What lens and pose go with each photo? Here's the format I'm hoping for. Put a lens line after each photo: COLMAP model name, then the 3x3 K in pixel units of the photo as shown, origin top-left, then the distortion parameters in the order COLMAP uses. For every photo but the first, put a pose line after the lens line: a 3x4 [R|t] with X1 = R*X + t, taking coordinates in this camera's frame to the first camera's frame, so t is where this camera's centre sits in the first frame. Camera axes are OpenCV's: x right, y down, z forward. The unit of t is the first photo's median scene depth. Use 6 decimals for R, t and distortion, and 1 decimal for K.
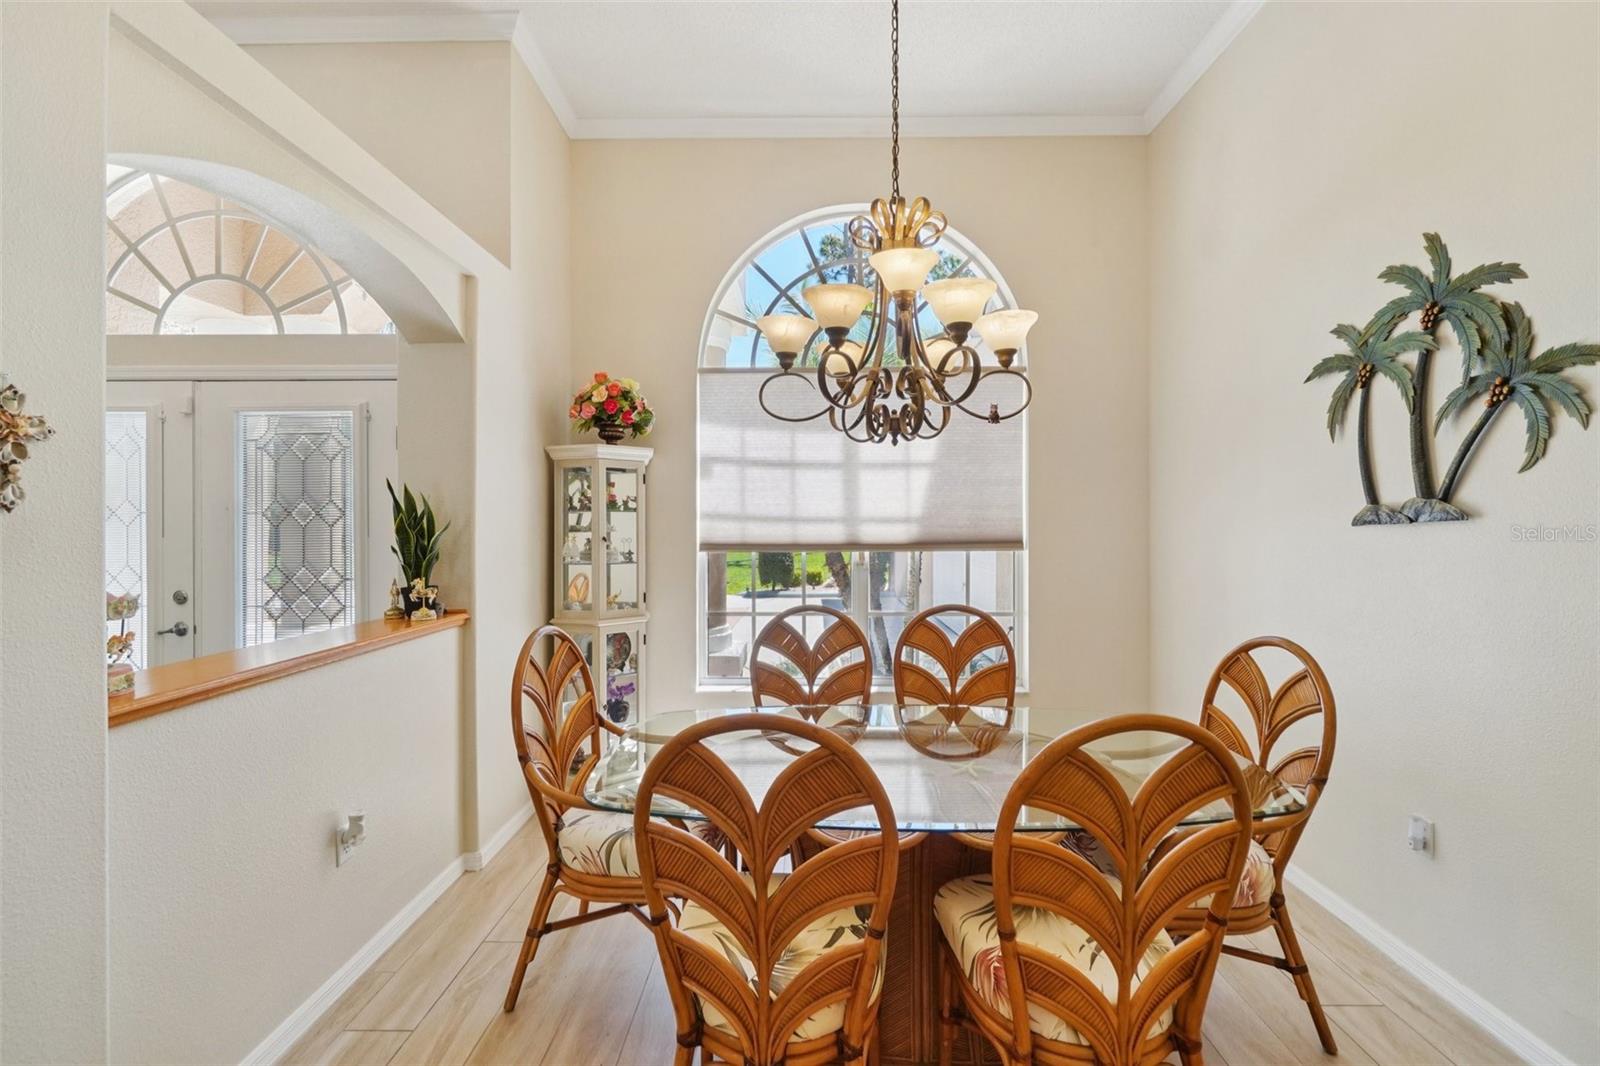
lens RADIAL K [[695.4, 0, 778.0], [0, 695.4, 515.6], [0, 0, 1]] dist [-0.000022, -0.002114]
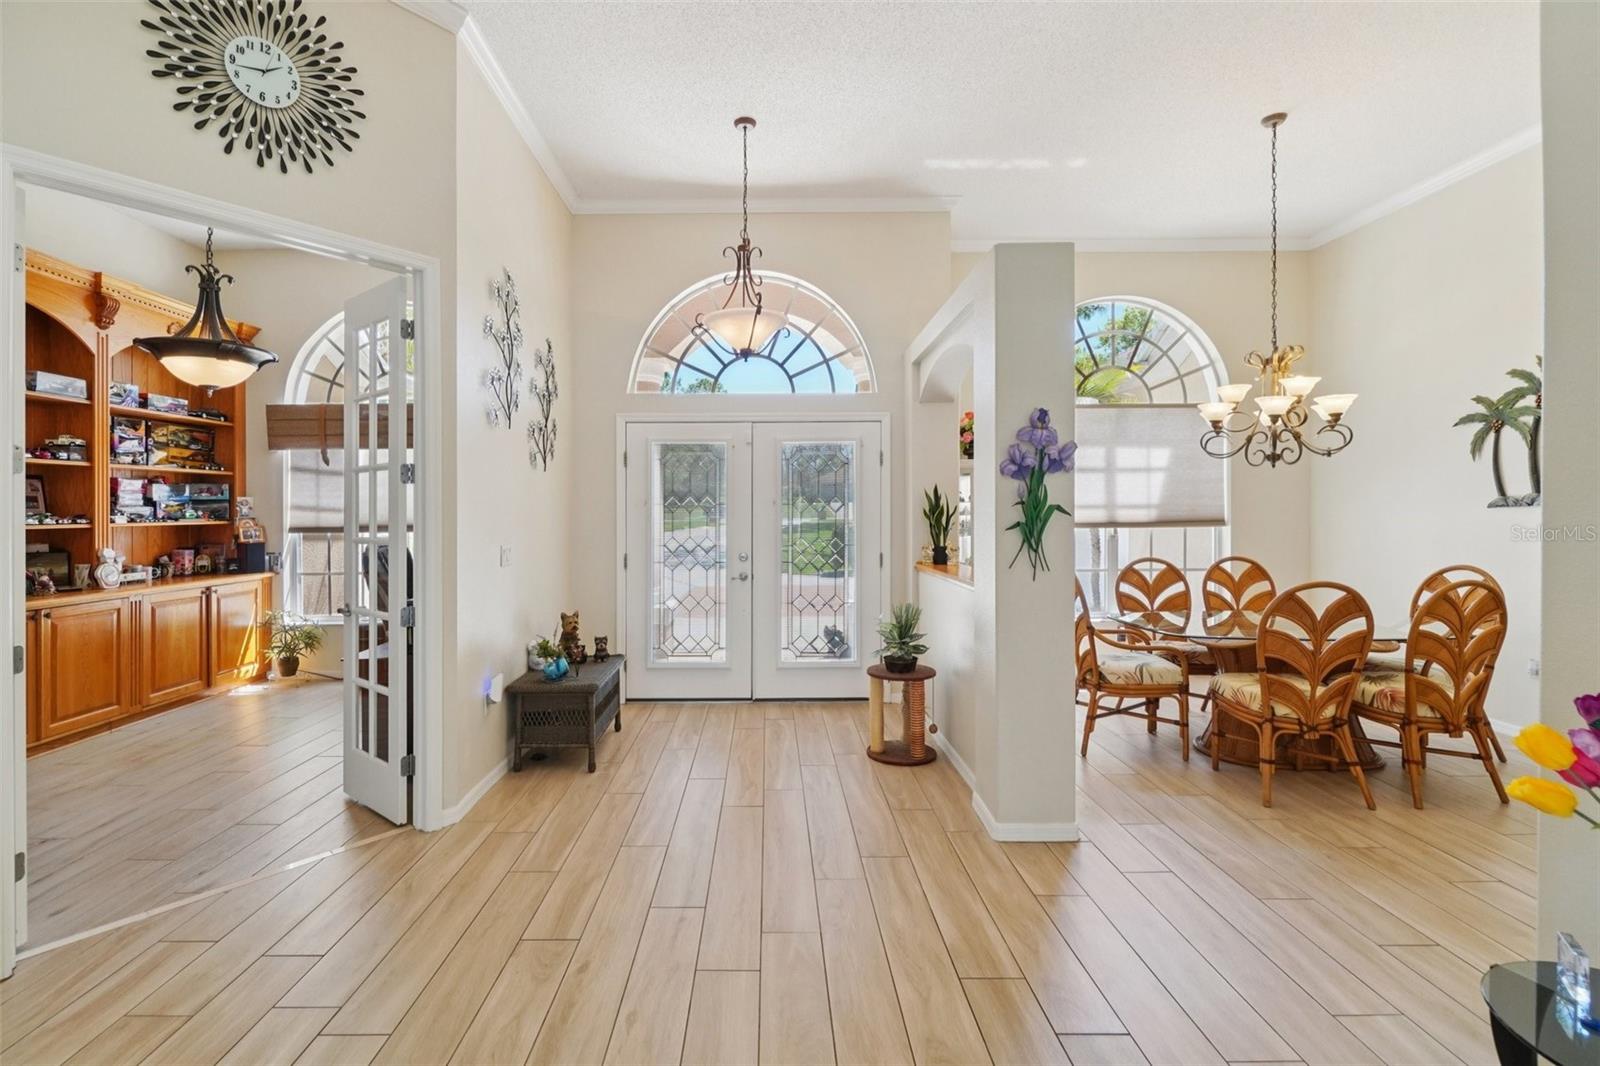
lens RADIAL K [[695.4, 0, 749.8], [0, 695.4, 507.6], [0, 0, 1]] dist [-0.000022, -0.002114]
pose [[0.999952, -0.005920, 0.007792, -1.080771], [0.005875, 0.999966, 0.005804, -0.007437], [-0.007826, -0.005757, 0.999953, -0.773029]]
